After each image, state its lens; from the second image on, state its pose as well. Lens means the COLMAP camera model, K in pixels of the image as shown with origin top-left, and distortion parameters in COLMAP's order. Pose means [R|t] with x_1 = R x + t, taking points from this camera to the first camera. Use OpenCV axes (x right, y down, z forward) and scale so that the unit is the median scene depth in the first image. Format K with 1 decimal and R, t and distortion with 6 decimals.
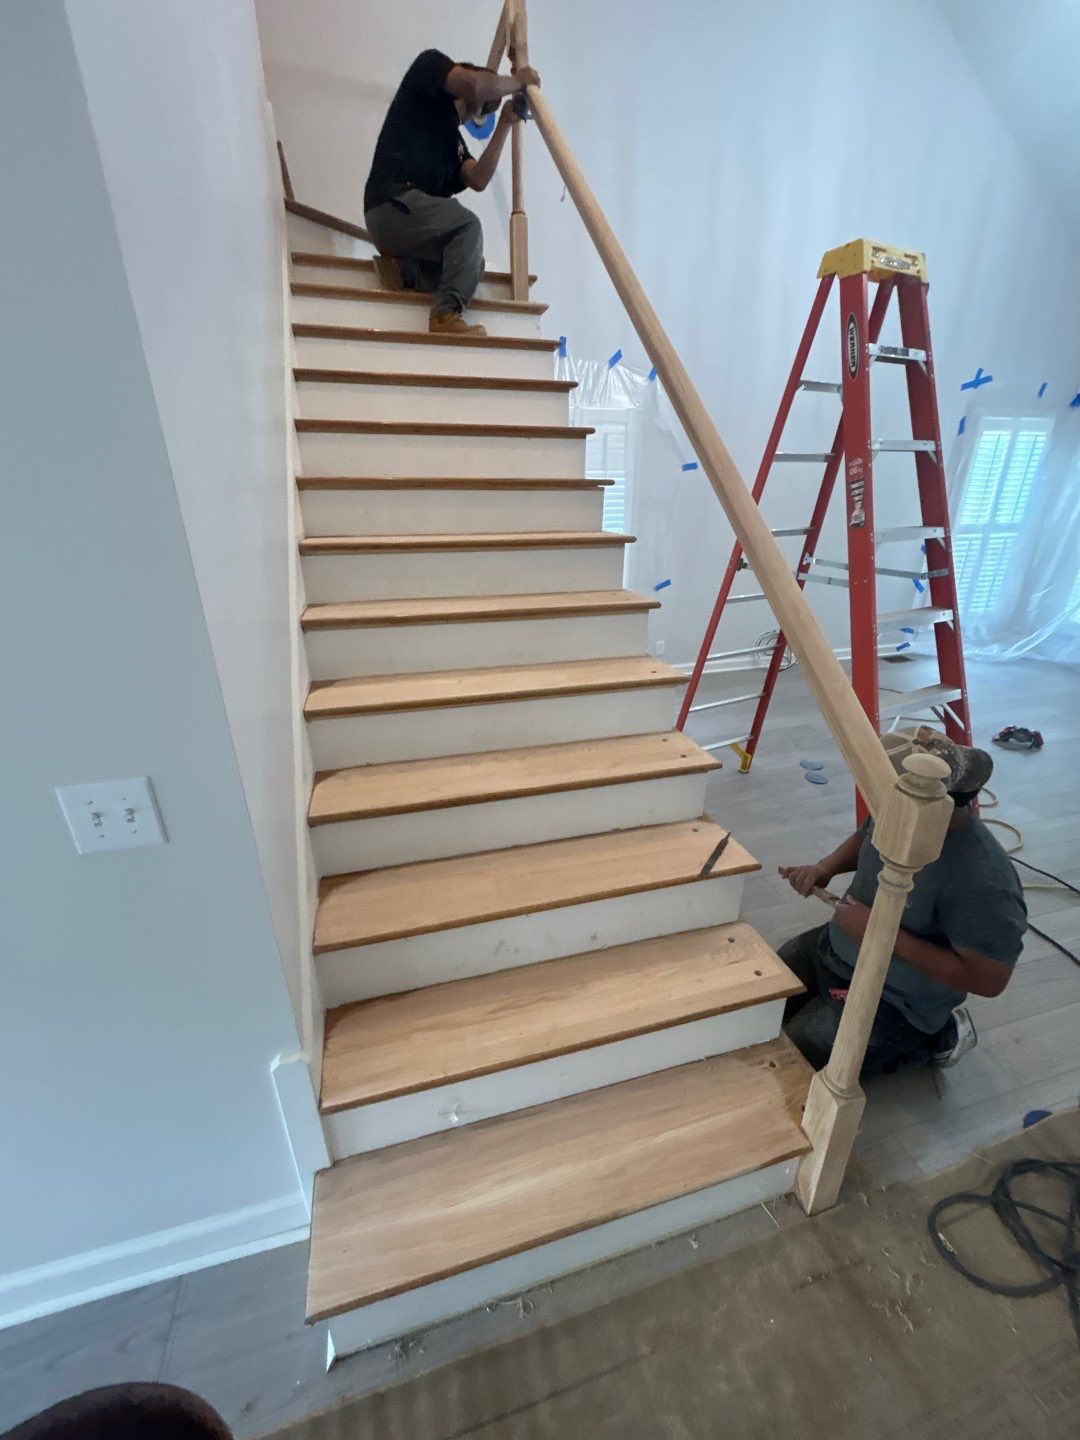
lens RADIAL K [[584.1, 0, 541.5], [0, 584.1, 711.7], [0, 0, 1]] dist [-0.002985, 0.000350]
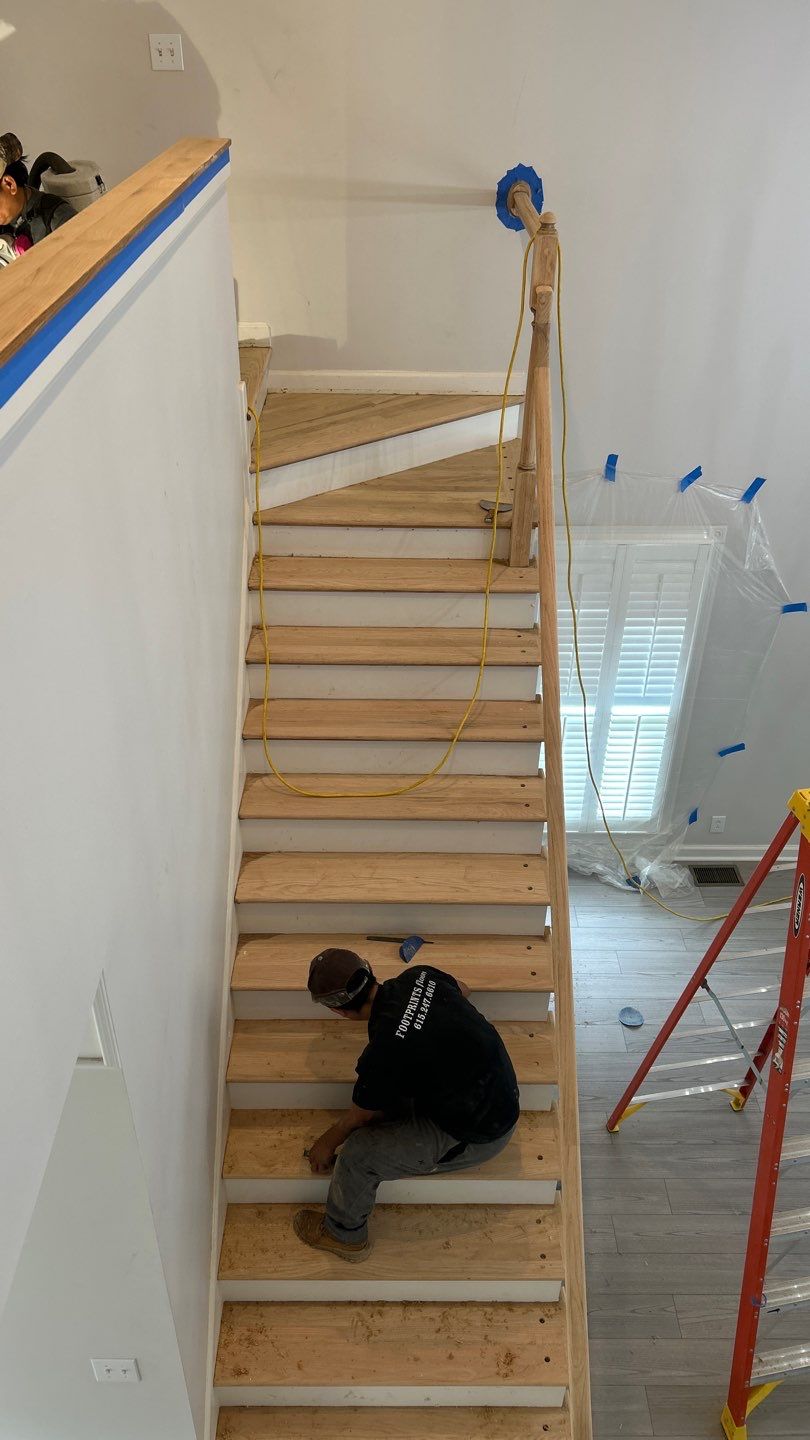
lens RADIAL K [[1062.6, 0, 396.9], [0, 1062.6, 725.3], [0, 0, 1]] dist [0.022600, -0.032140]
pose [[0.964043, 0.160182, -0.212046, 0.197170], [-0.113198, 0.969434, 0.217679, -1.046925], [0.240433, -0.185848, 0.952708, -0.636873]]
